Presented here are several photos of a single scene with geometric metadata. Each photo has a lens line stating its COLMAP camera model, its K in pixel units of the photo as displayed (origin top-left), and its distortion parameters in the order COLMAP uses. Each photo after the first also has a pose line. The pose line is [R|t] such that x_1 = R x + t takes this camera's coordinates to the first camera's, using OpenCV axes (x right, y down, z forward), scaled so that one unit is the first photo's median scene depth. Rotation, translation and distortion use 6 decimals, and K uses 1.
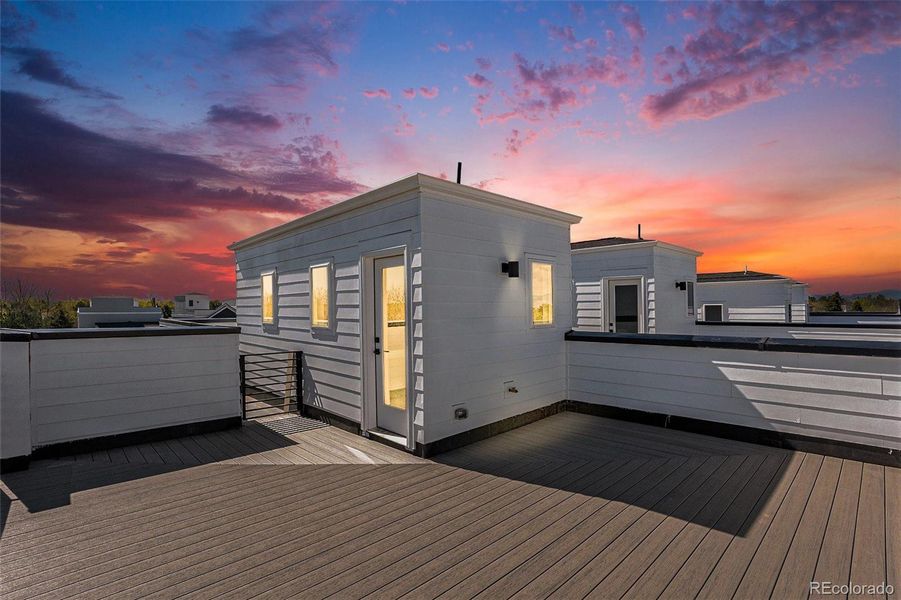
lens RADIAL K [[416.6, 0, 454.0], [0, 416.6, 306.2], [0, 0, 1]] dist [-0.003740, -0.000046]
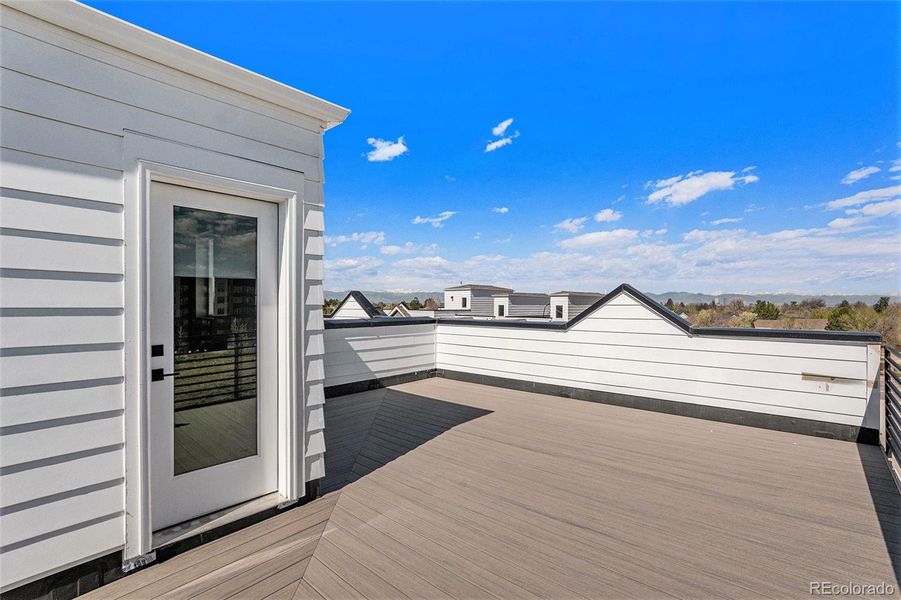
lens RADIAL K [[416.6, 0, 454.1], [0, 416.6, 302.1], [0, 0, 1]] dist [-0.003740, -0.000046]
pose [[-0.057185, 0.012914, 0.998280, -0.780571], [-0.004572, 0.999902, -0.013197, 0.035156], [-0.998353, -0.005319, -0.057120, 0.783118]]
